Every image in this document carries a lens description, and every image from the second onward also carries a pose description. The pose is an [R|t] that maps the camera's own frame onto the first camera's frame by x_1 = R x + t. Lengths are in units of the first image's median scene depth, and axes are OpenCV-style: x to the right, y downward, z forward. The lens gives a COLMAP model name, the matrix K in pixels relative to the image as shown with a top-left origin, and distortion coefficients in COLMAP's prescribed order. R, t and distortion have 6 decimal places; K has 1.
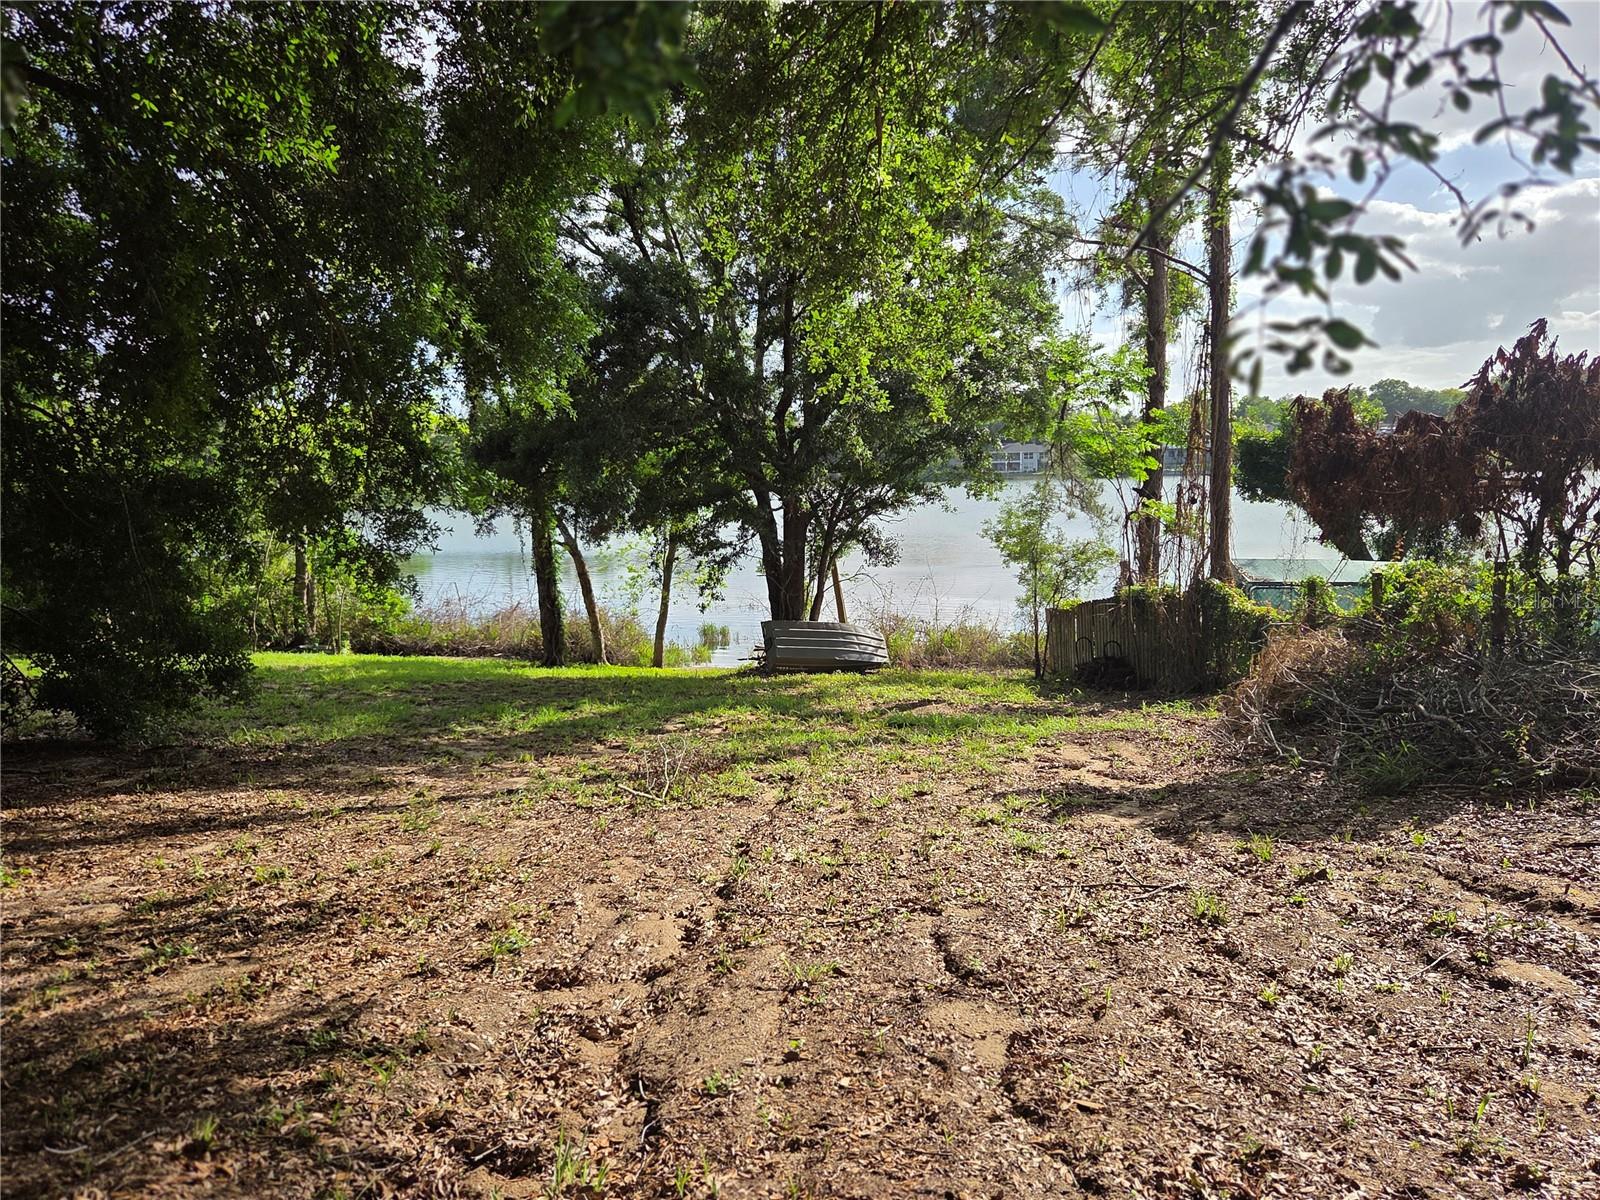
lens RADIAL K [[1322.4, 0, 800.0], [0, 1322.4, 600.0], [0, 0, 1]] dist [0.072426, -0.068595]
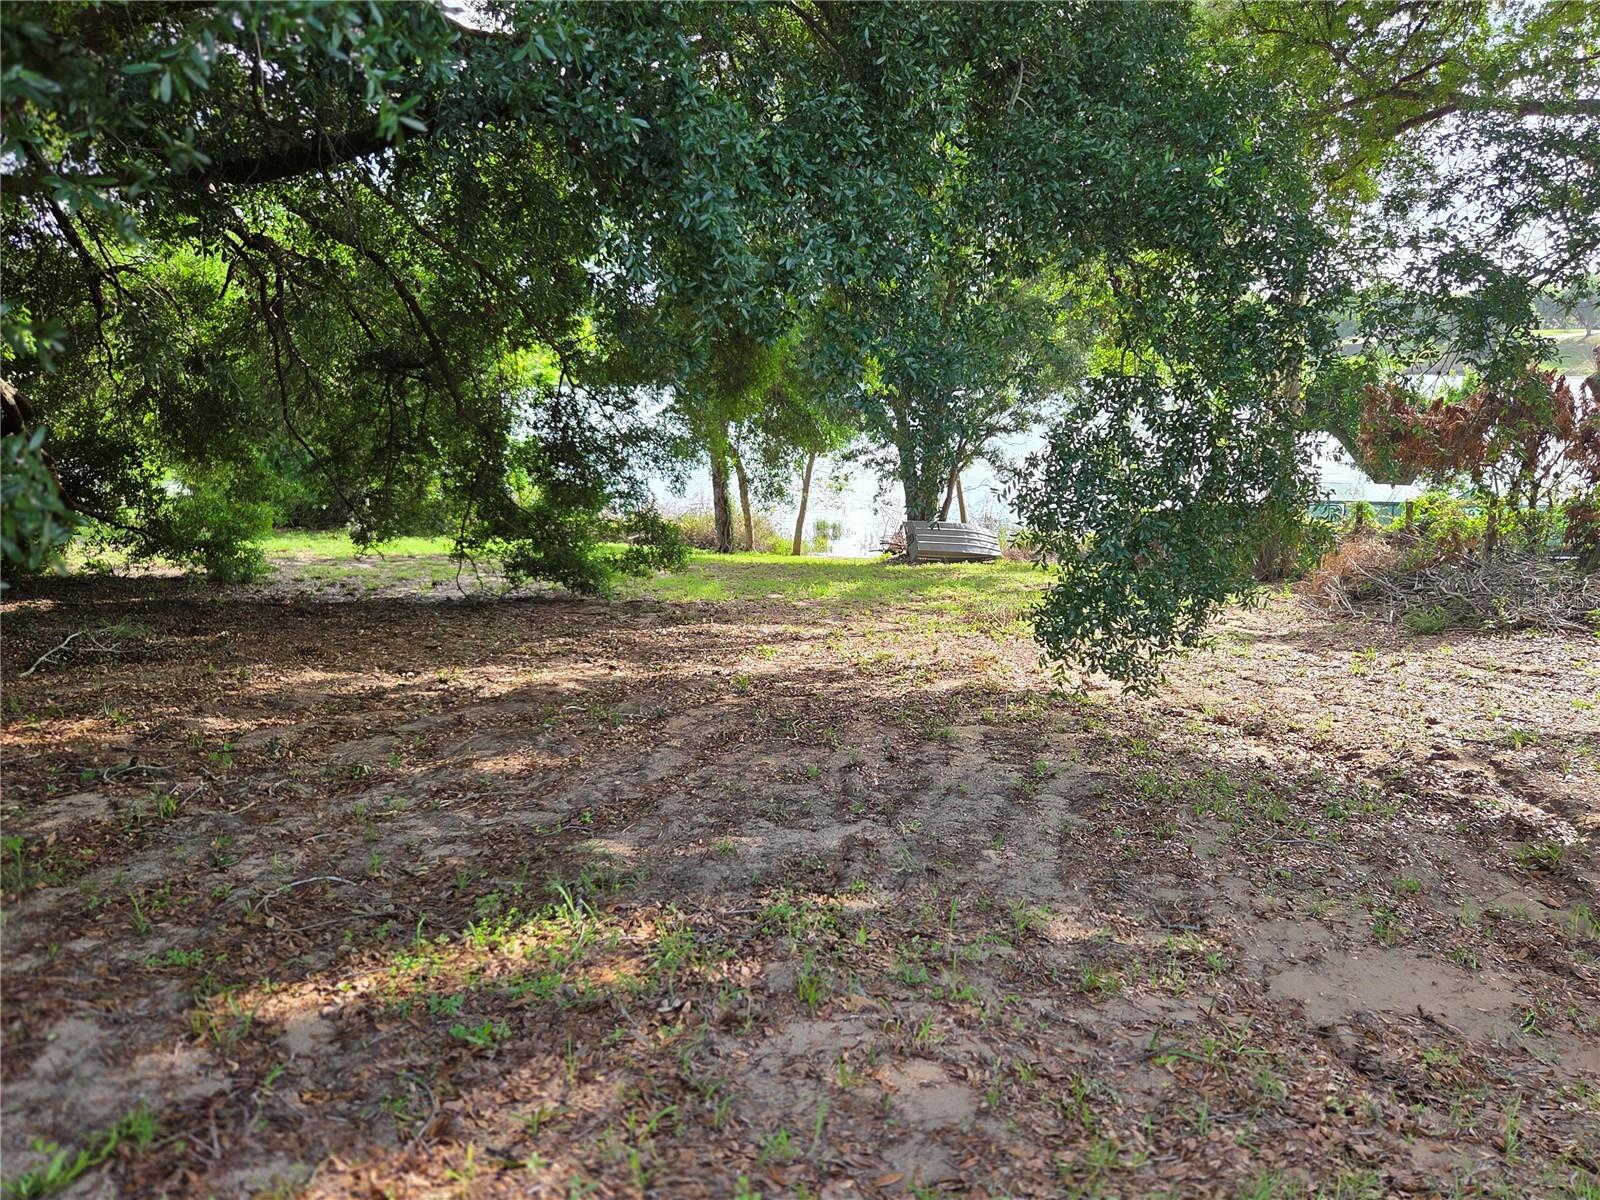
lens RADIAL K [[1322.4, 0, 800.0], [0, 1322.4, 600.0], [0, 0, 1]] dist [0.072426, -0.068595]
pose [[0.999751, 0.017902, 0.013304, -0.144876], [-0.018944, 0.996383, 0.082835, -0.011871], [-0.011773, -0.083067, 0.996474, -0.265189]]
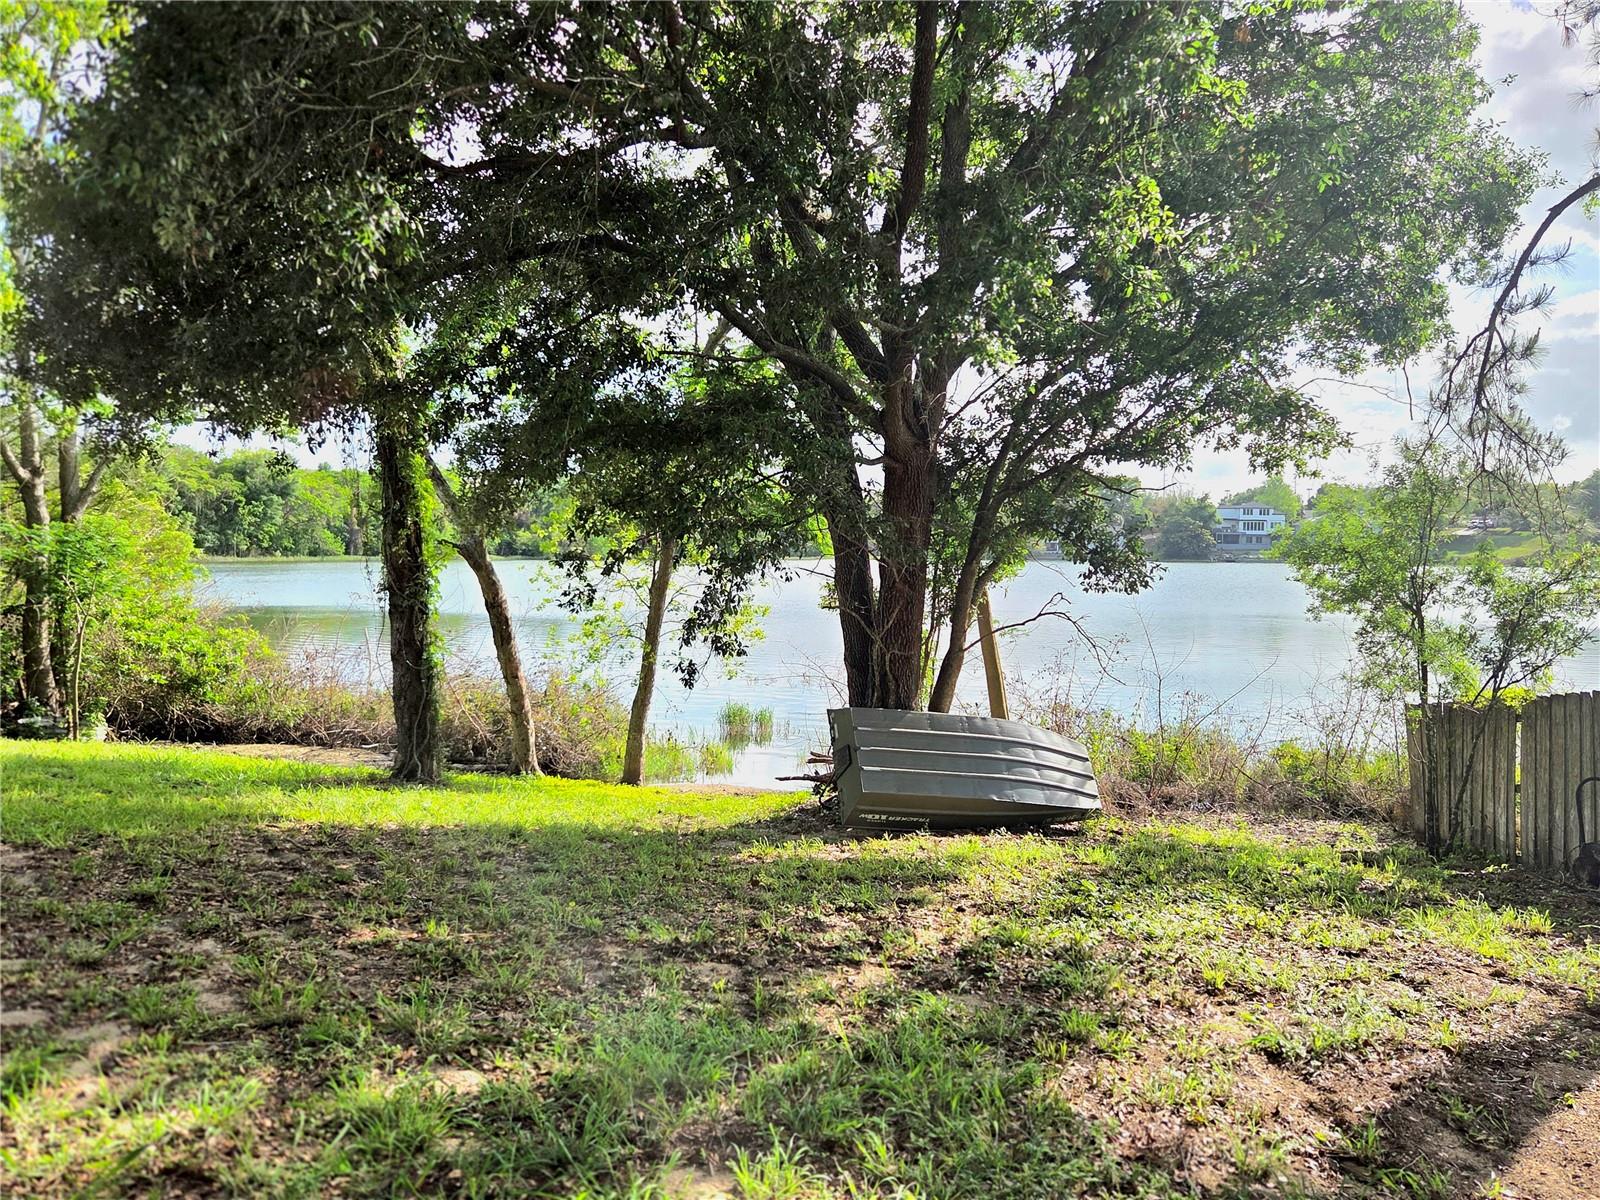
lens RADIAL K [[1322.4, 0, 800.0], [0, 1322.4, 600.0], [0, 0, 1]] dist [0.072426, -0.068595]
pose [[0.998473, 0.035257, -0.042529, -0.021067], [-0.037786, 0.997471, -0.060192, 0.006895], [0.040299, 0.061707, 0.997280, 0.545521]]
